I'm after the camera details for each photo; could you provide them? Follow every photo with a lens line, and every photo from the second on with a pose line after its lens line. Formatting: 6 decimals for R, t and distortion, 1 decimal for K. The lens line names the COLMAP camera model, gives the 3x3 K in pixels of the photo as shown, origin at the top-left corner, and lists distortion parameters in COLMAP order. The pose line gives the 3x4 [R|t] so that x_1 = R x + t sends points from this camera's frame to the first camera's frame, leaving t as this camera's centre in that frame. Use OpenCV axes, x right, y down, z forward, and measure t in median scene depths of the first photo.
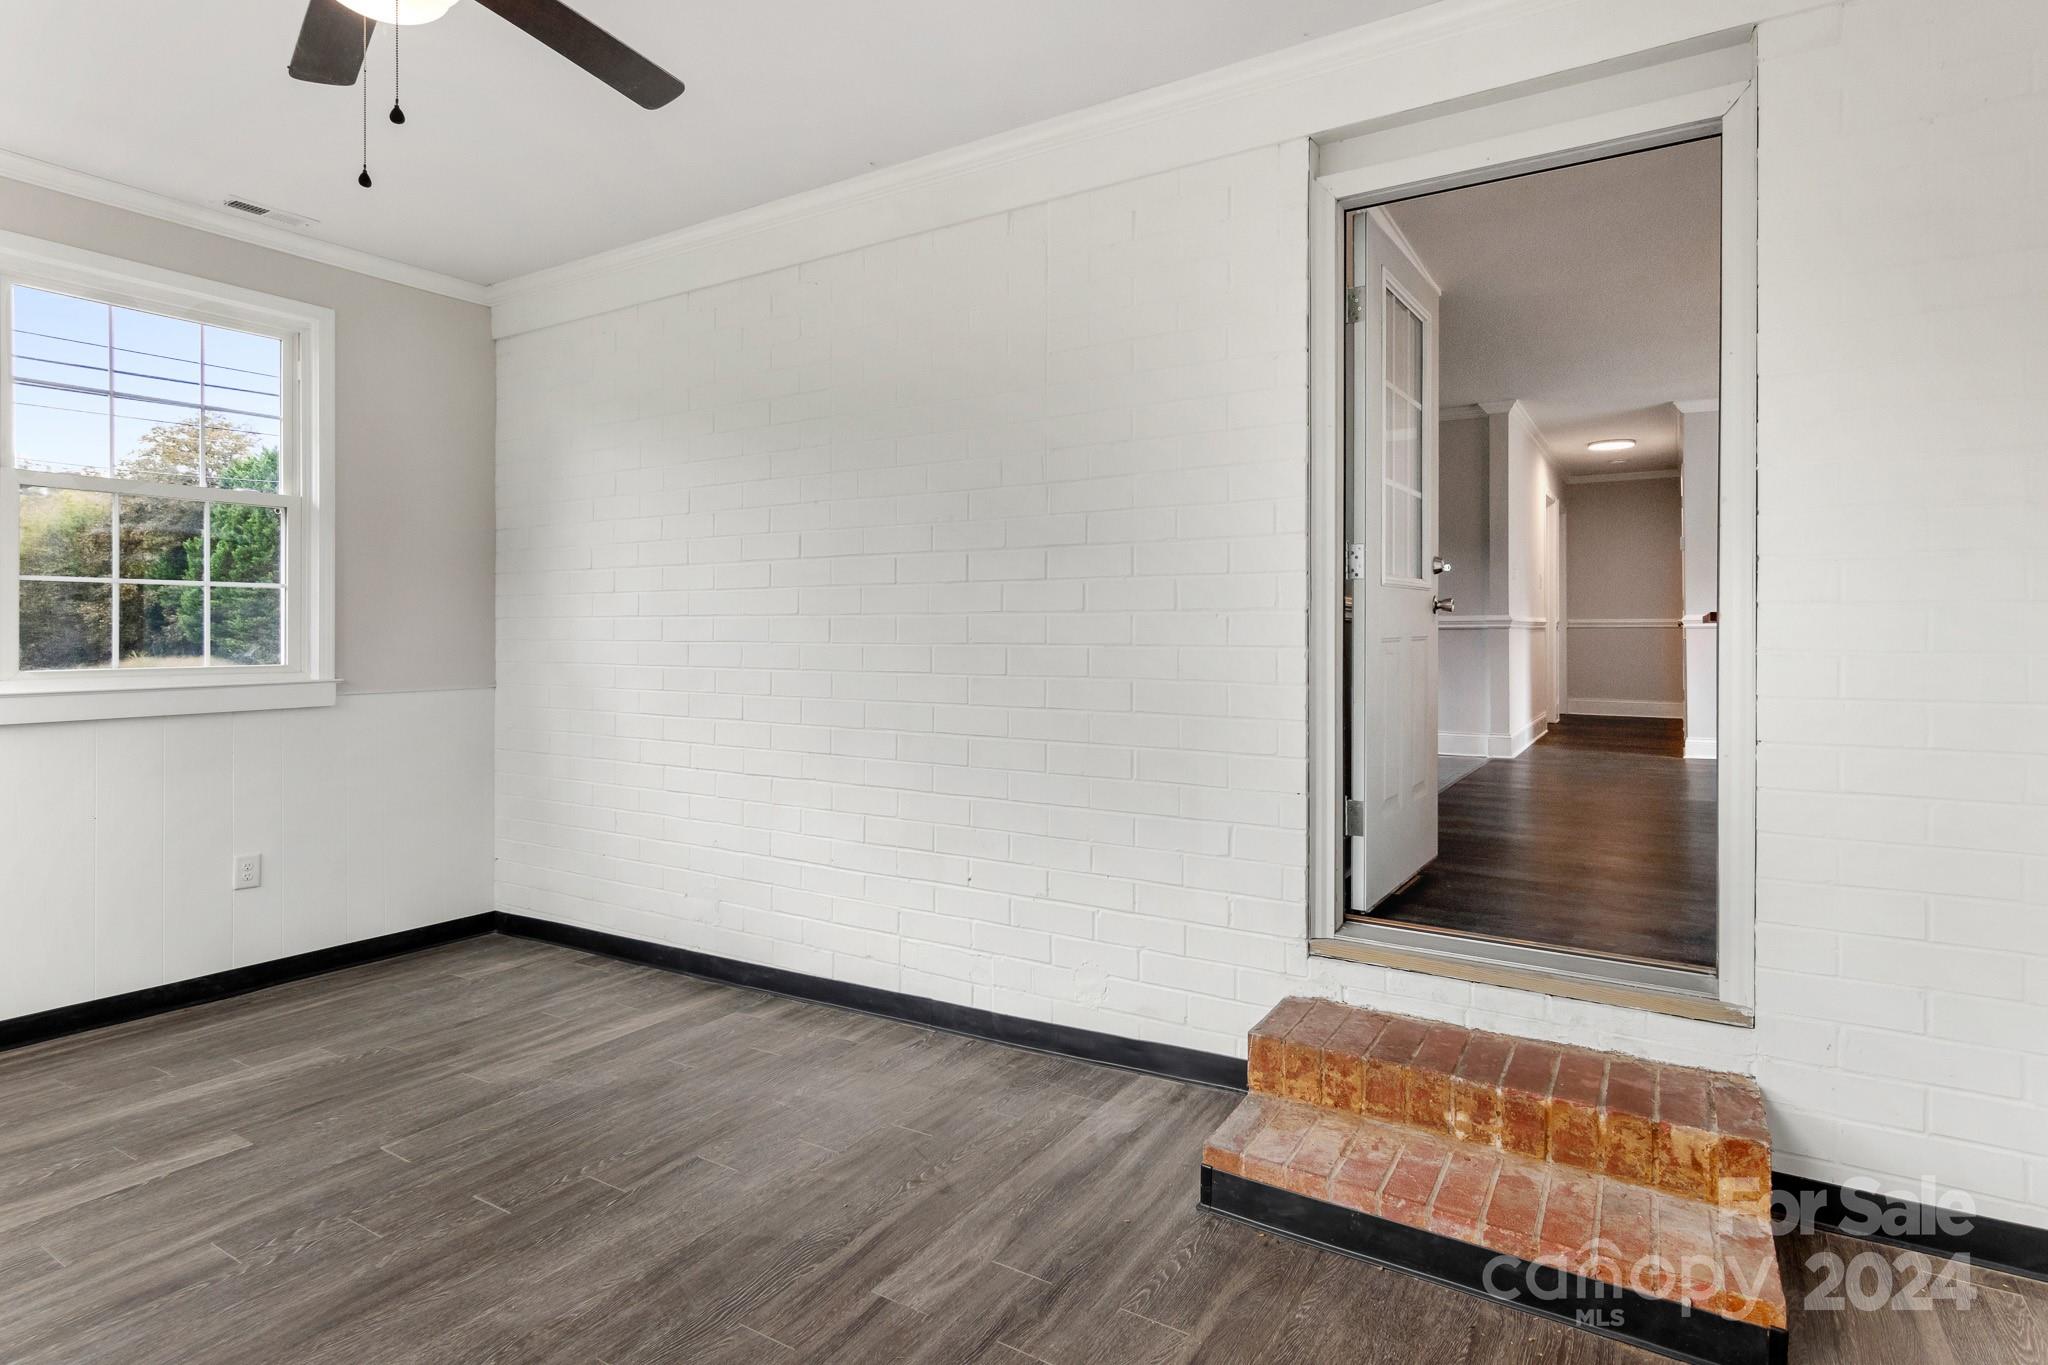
lens RADIAL K [[1061.2, 0, 1026.0], [0, 1061.2, 627.5], [0, 0, 1]] dist [0.000408, -0.000253]
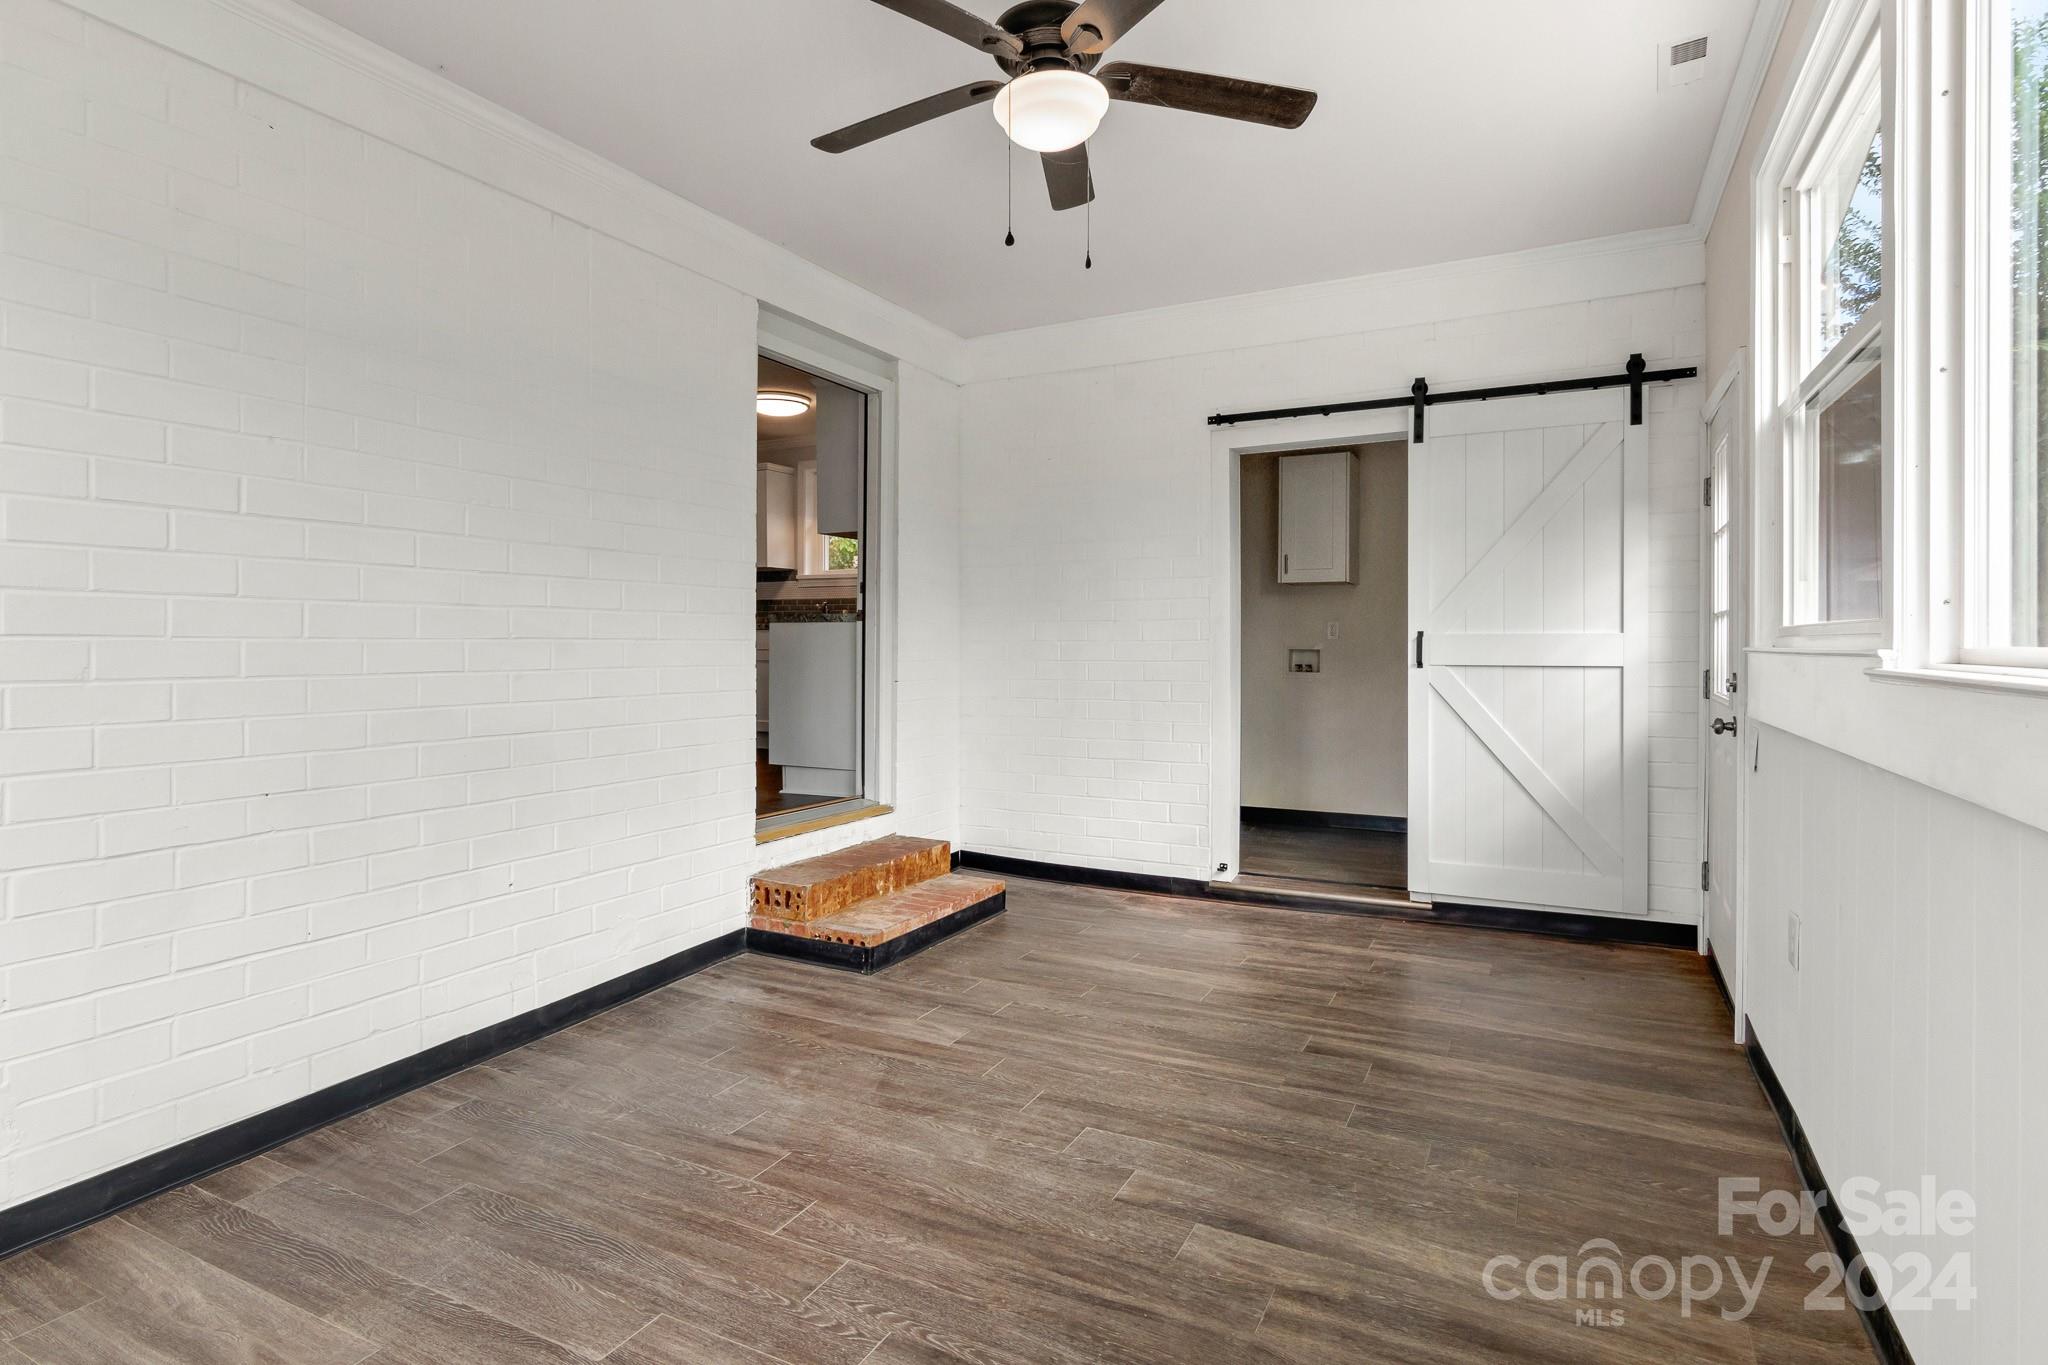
lens RADIAL K [[1051.6, 0, 1024.9], [0, 1051.6, 649.3], [0, 0, 1]] dist [0.000467, -0.000097]
pose [[-0.084656, -0.001024, 0.996410, -1.417834], [-0.001570, 0.999998, 0.000894, 0.033978], [-0.996409, -0.001488, -0.084657, 0.851106]]
